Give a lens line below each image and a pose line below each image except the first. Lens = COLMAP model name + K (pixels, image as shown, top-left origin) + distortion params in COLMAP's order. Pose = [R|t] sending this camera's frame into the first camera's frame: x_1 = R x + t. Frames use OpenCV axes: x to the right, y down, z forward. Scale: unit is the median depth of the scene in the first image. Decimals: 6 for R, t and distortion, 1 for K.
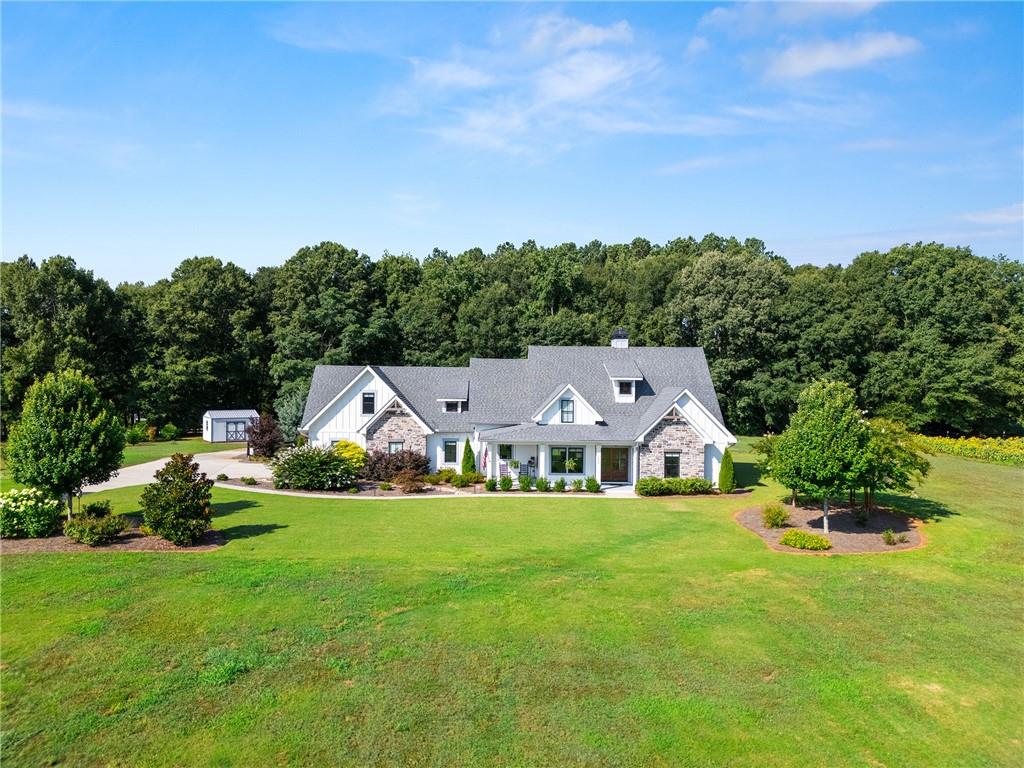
lens RADIAL K [[742.1, 0, 512.0], [0, 742.1, 384.0], [0, 0, 1]] dist [0.080460, -0.122060]
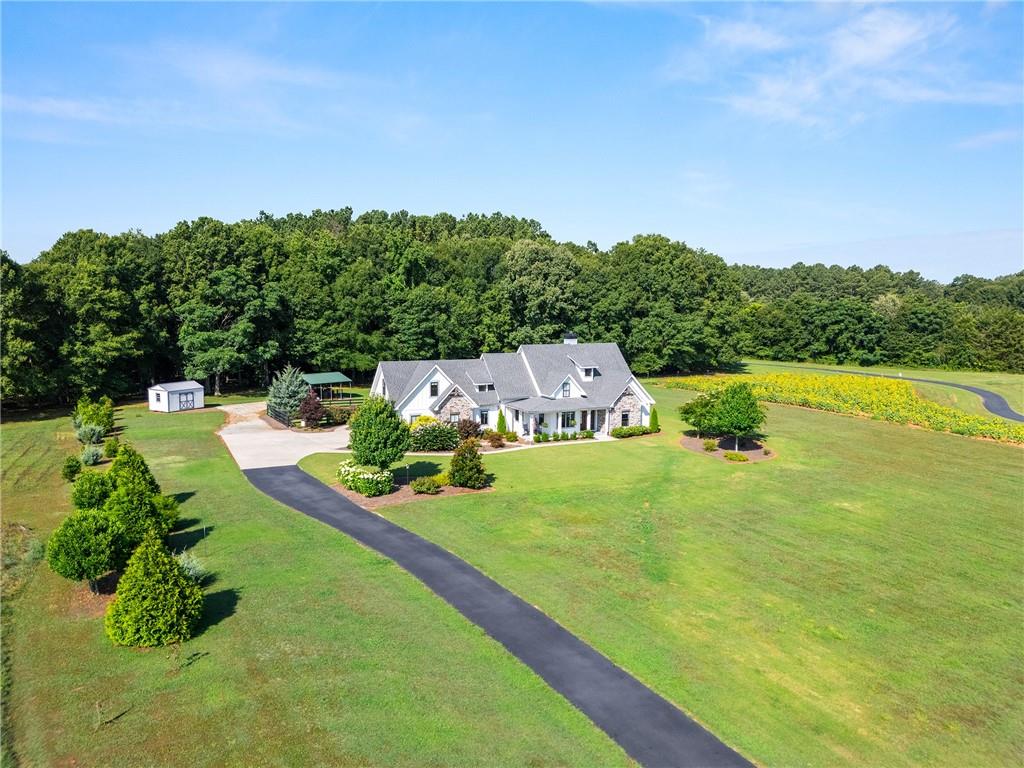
lens RADIAL K [[742.1, 0, 512.0], [0, 742.1, 384.0], [0, 0, 1]] dist [0.080460, -0.122060]
pose [[0.906189, -0.048581, 0.420073, -0.344703], [0.002779, 0.994042, 0.108966, -0.074392], [-0.422863, -0.097576, 0.900925, -0.205326]]
